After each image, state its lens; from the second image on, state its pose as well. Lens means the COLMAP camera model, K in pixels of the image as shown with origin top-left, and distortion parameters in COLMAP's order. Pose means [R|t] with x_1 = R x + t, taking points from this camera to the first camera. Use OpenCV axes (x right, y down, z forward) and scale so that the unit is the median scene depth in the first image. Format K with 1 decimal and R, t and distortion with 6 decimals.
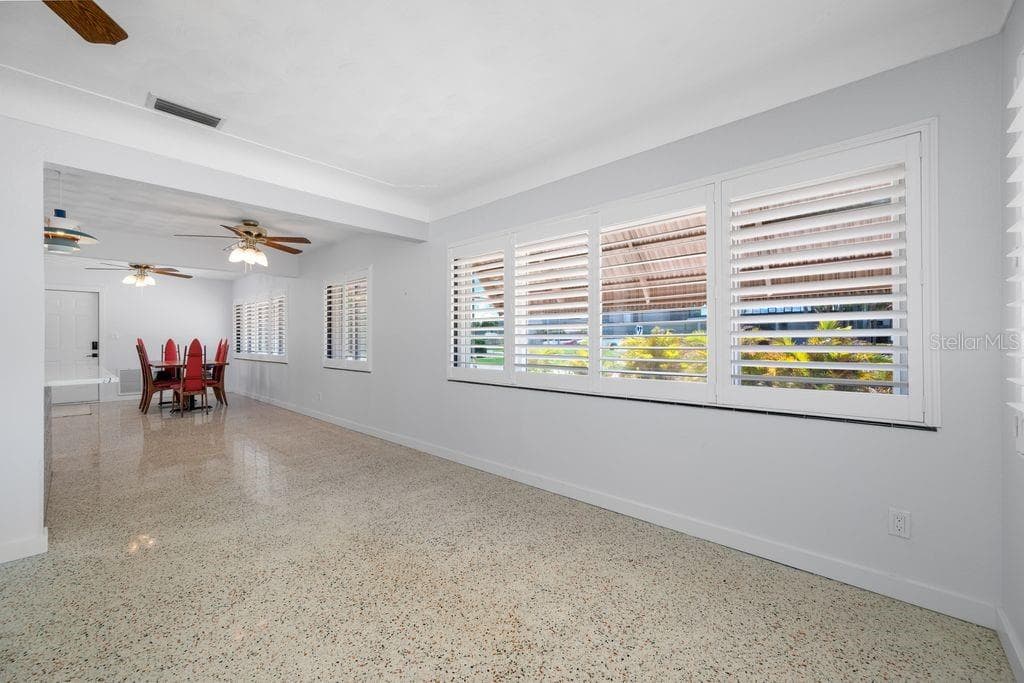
lens RADIAL K [[406.6, 0, 518.6], [0, 406.6, 338.5], [0, 0, 1]] dist [-0.001345, -0.000007]
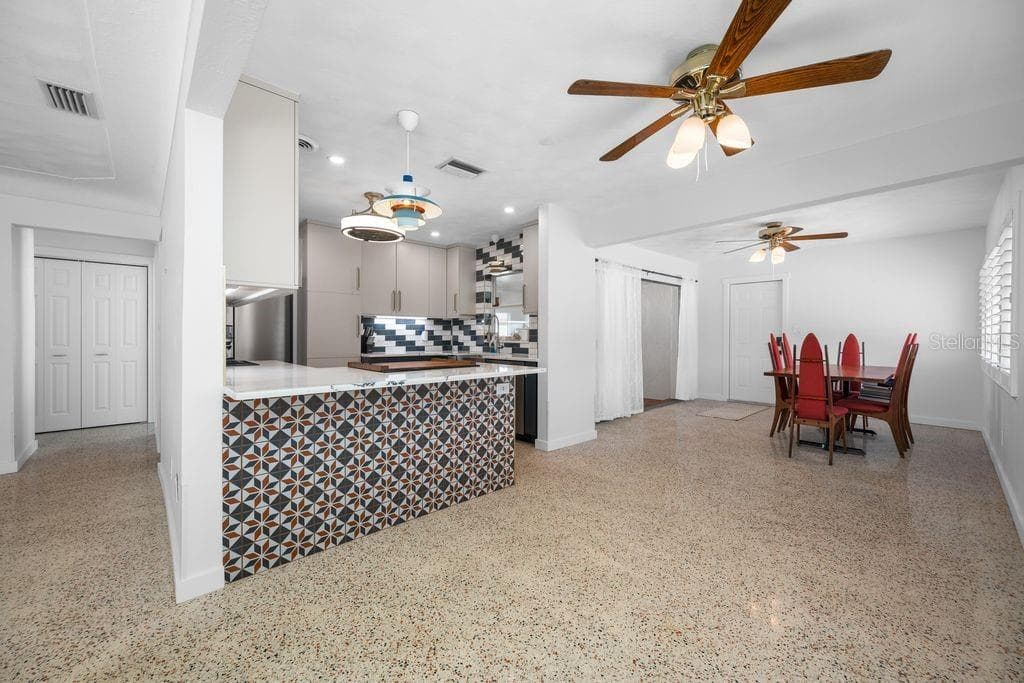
lens RADIAL K [[406.6, 0, 518.6], [0, 406.6, 338.5], [0, 0, 1]] dist [-0.001345, -0.000007]
pose [[-0.097551, 0.002315, -0.995228, -0.162467], [0.008071, 0.999966, 0.001535, 0.006534], [0.995198, -0.007882, -0.097567, 0.627084]]
